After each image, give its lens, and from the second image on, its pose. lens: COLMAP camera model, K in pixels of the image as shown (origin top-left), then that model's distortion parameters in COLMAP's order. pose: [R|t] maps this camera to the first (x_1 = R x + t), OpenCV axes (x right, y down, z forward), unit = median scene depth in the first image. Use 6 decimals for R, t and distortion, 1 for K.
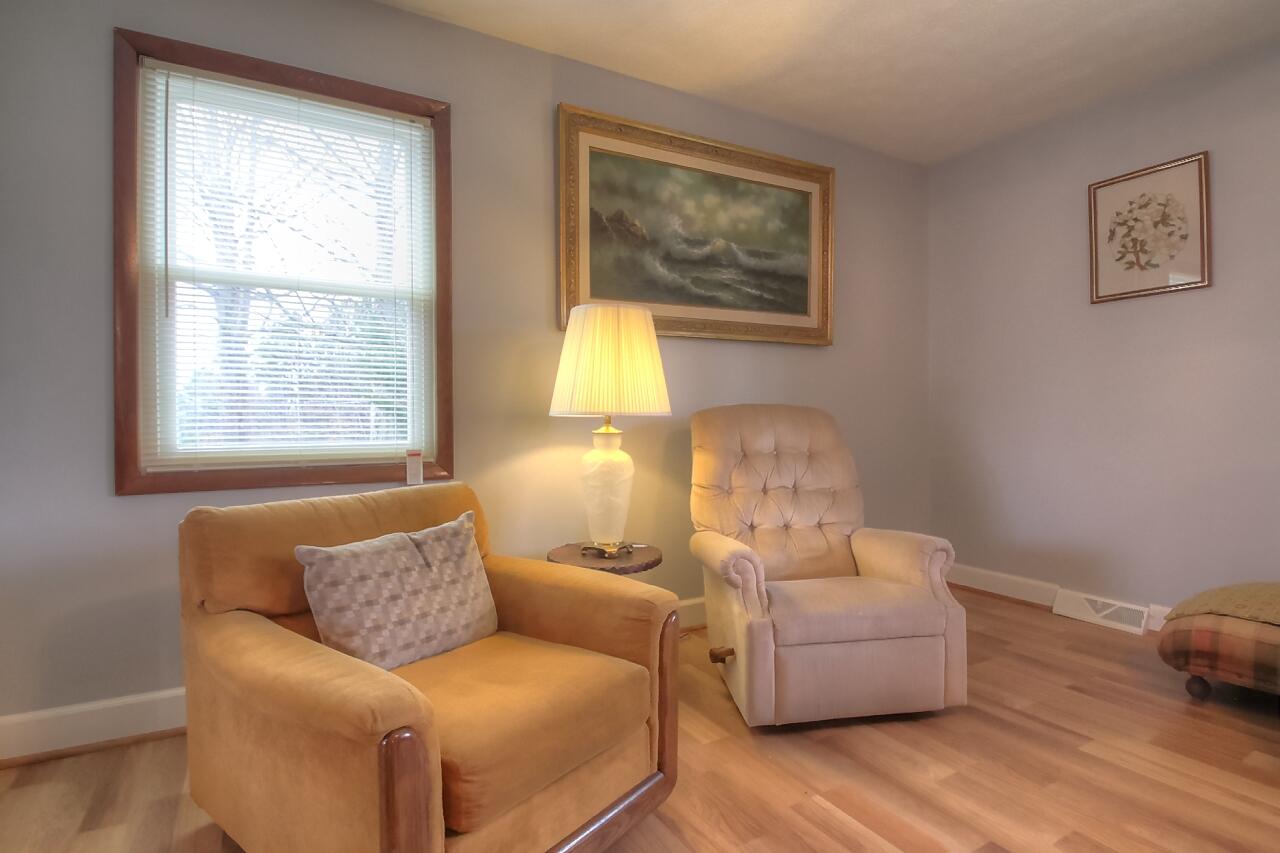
lens RADIAL K [[648.7, 0, 640.5], [0, 648.7, 424.5], [0, 0, 1]] dist [-0.011441, -0.000516]
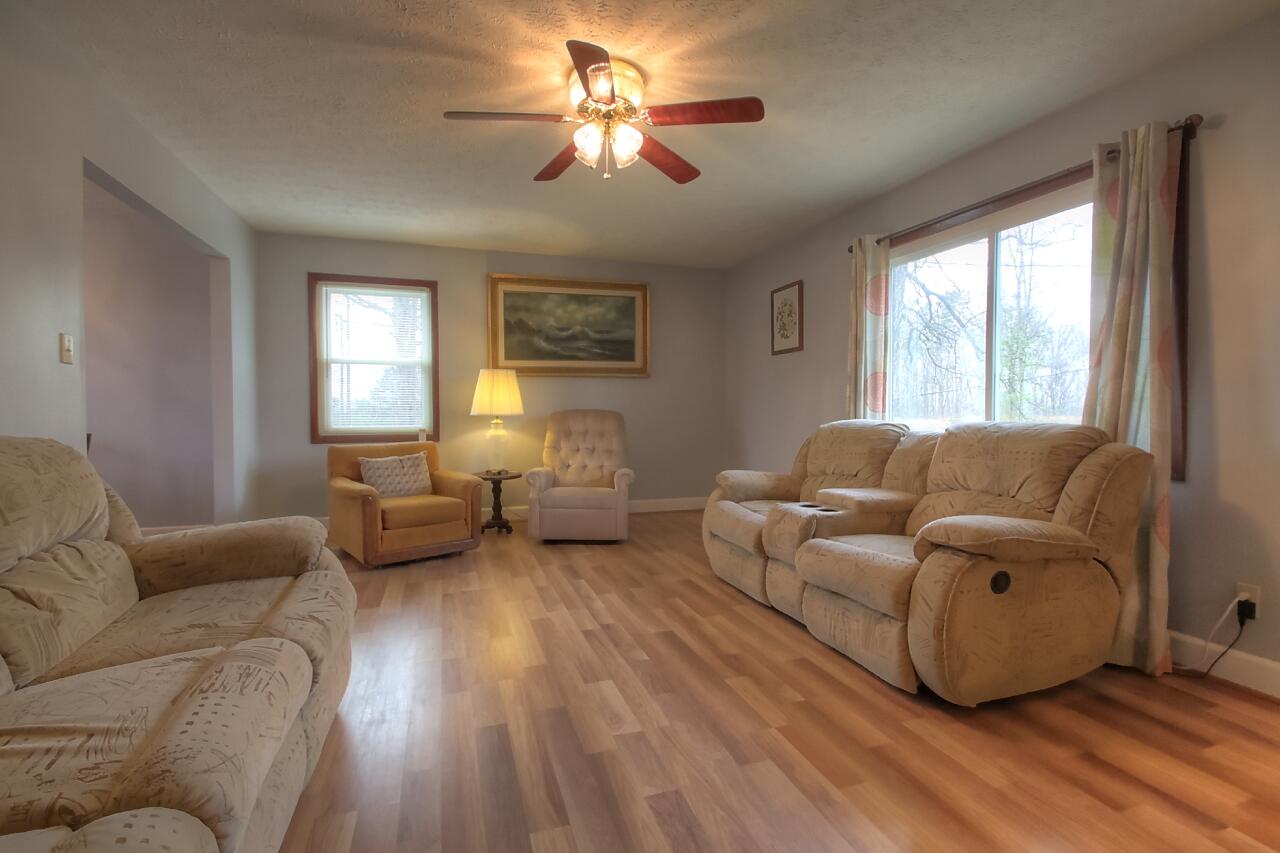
lens RADIAL K [[590.4, 0, 639.6], [0, 590.4, 424.3], [0, 0, 1]] dist [-0.004393, -0.004326]
pose [[0.980531, 0.008663, -0.196174, 0.744816], [-0.005691, 0.999860, 0.015708, -0.014065], [0.196283, -0.014285, 0.980443, -0.839862]]
